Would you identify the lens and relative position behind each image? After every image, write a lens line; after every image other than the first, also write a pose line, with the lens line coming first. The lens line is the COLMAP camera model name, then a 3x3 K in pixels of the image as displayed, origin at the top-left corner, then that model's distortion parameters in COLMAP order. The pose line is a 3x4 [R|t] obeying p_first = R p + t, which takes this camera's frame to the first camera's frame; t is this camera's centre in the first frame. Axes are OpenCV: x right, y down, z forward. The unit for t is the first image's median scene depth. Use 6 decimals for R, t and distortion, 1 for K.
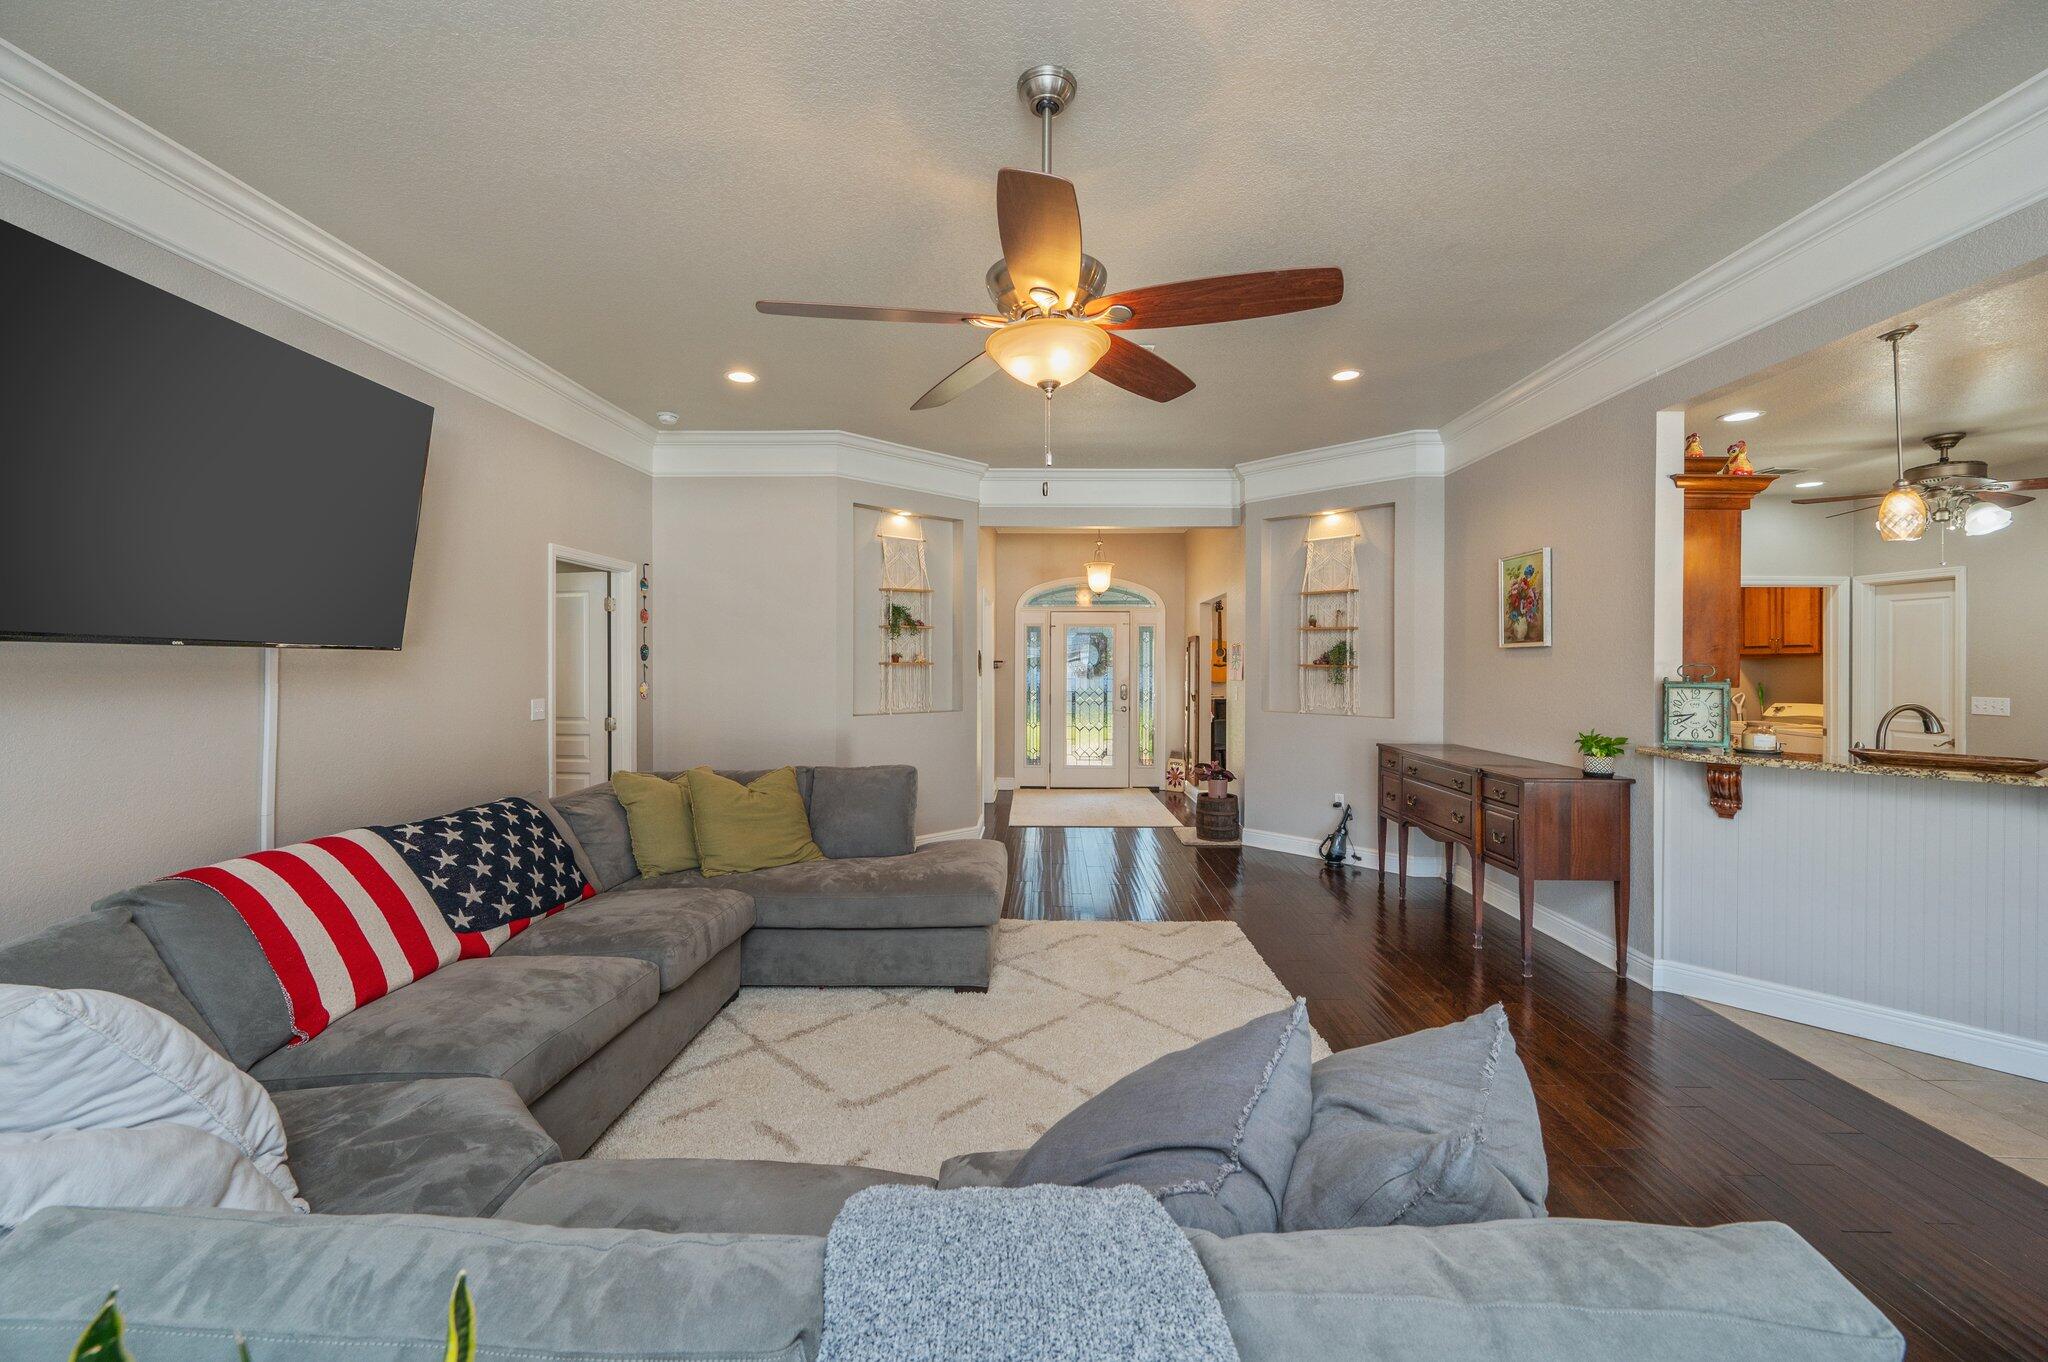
lens RADIAL K [[813.9, 0, 1033.1], [0, 813.9, 658.5], [0, 0, 1]] dist [0.002815, -0.000110]
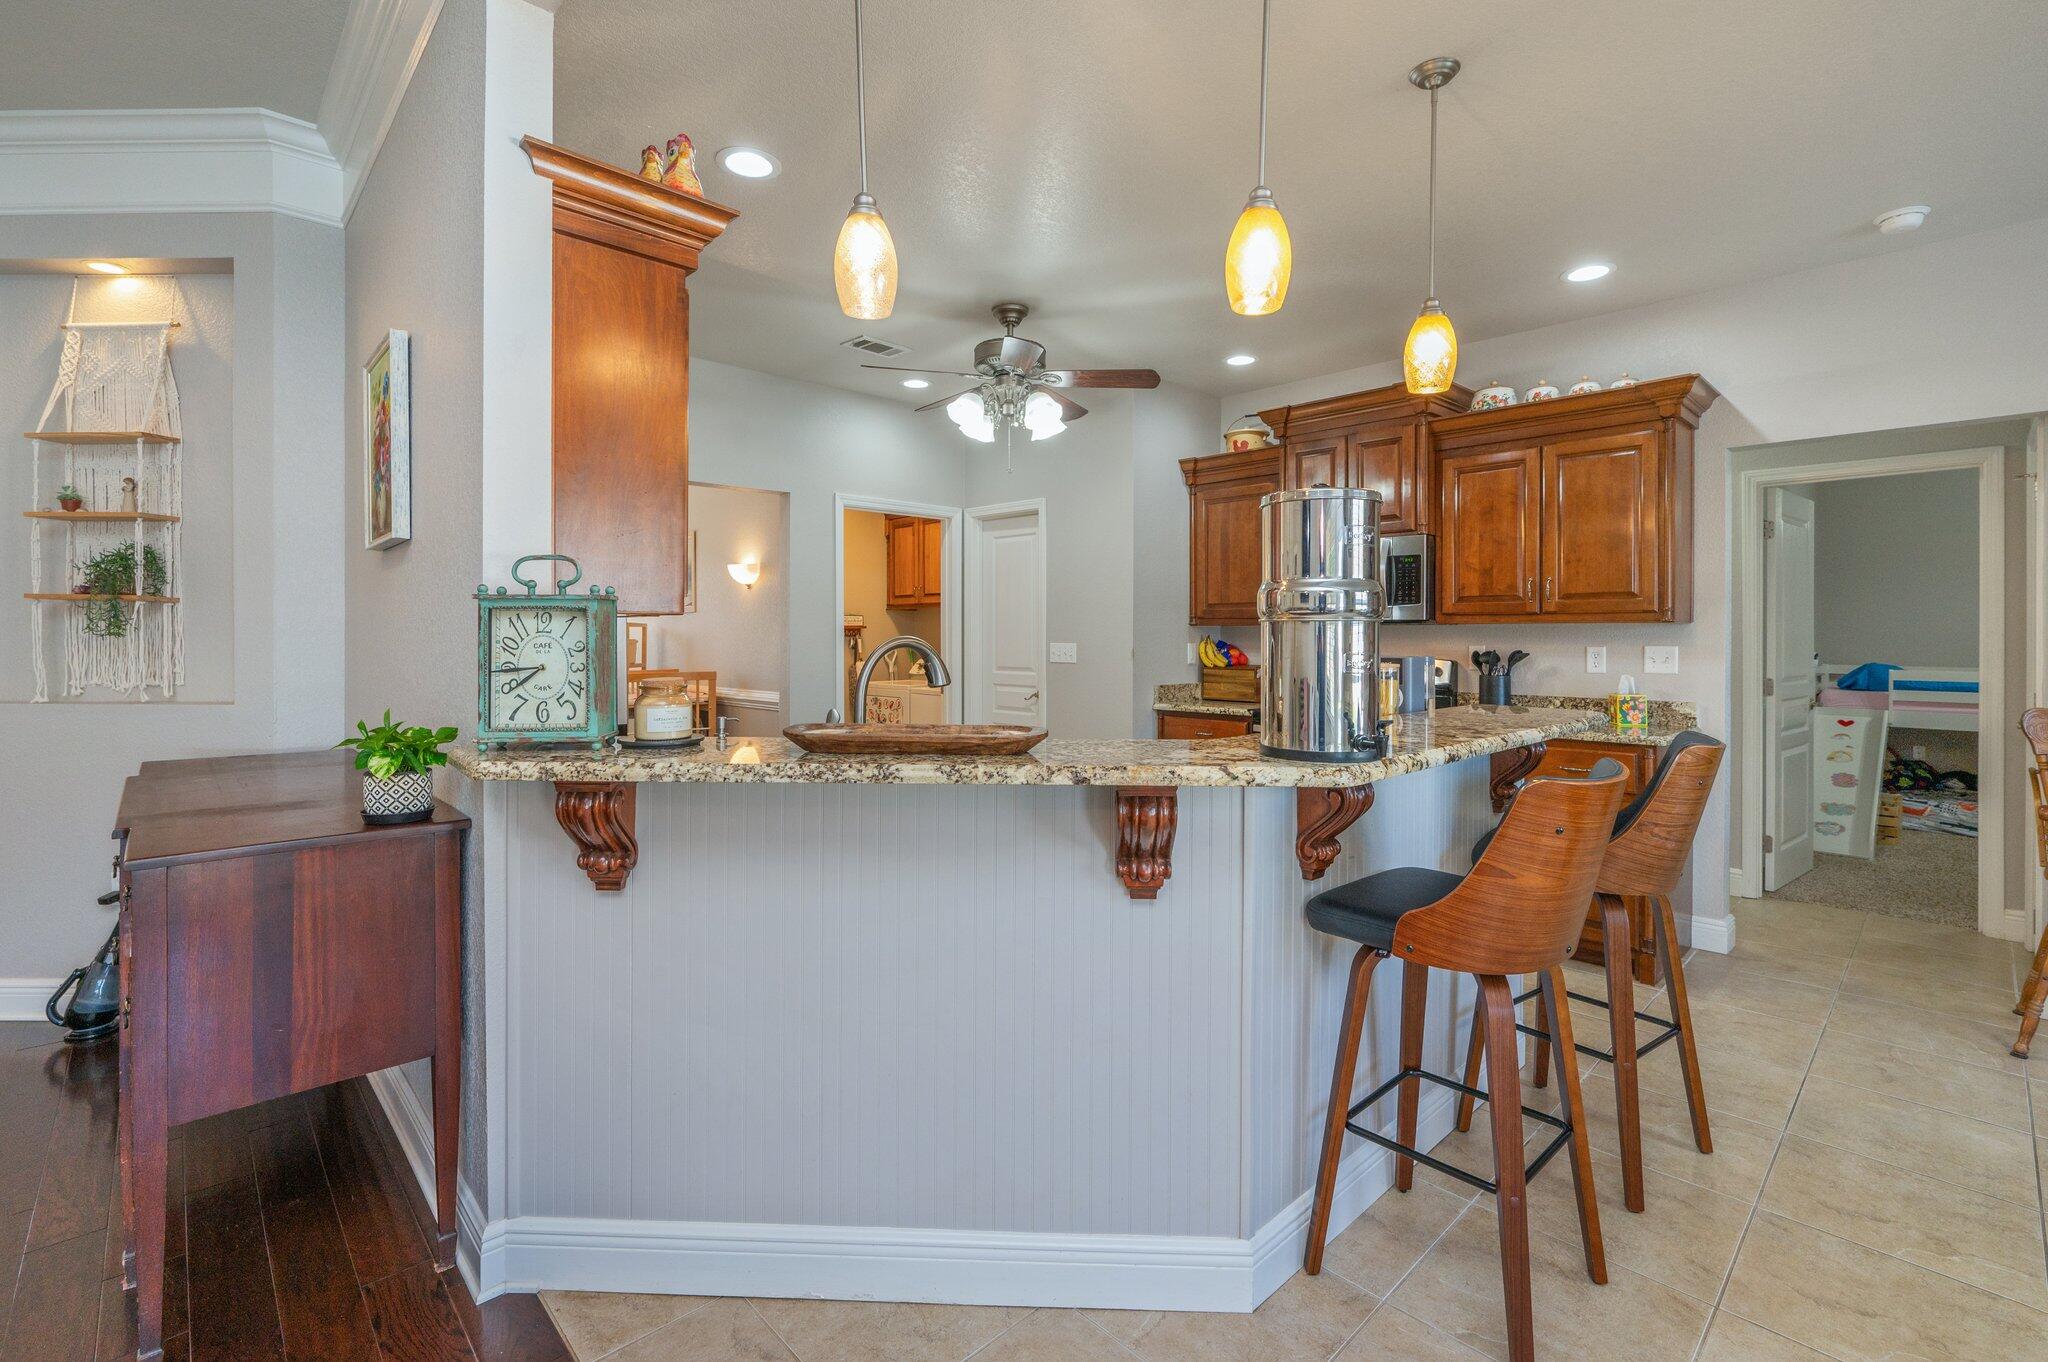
lens RADIAL K [[898.7, 0, 1023.1], [0, 898.7, 635.1], [0, 0, 1]] dist [-0.001699, -0.000219]
pose [[0.717207, -0.004383, 0.696846, 0.517960], [0.000528, 0.999983, 0.005747, 0.037660], [-0.696860, -0.003754, 0.717198, 0.367723]]
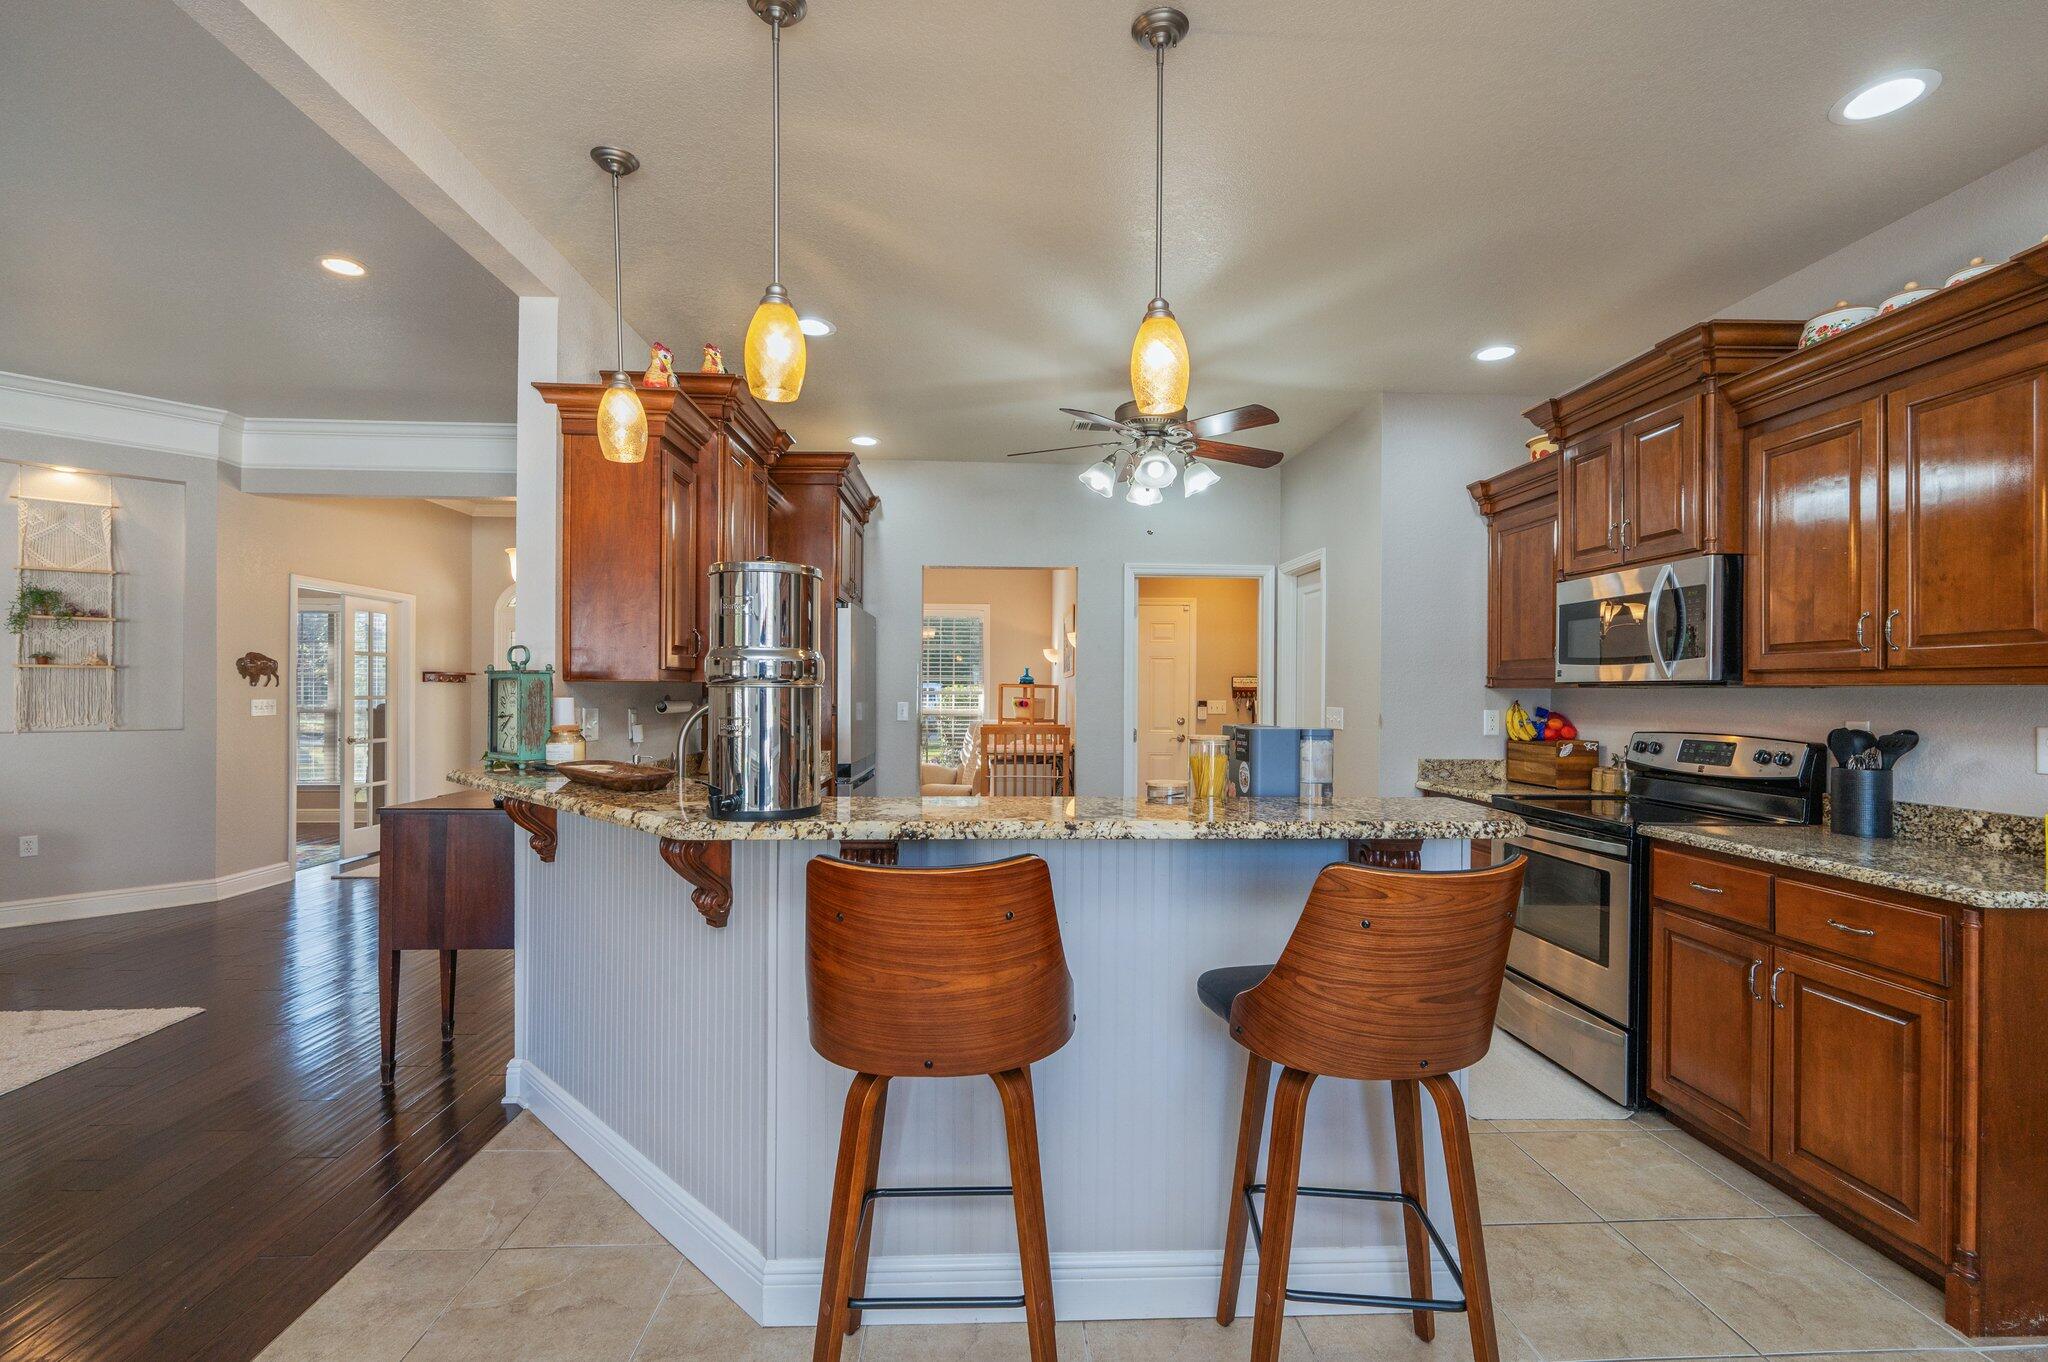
lens RADIAL K [[898.7, 0, 1039.9], [0, 898.7, 687.9], [0, 0, 1]] dist [-0.001699, -0.000219]
pose [[0.997747, 0.002979, 0.067026, 0.957181], [-0.002880, 0.999995, -0.001565, 0.034832], [-0.067030, 0.001368, 0.997750, 0.147672]]
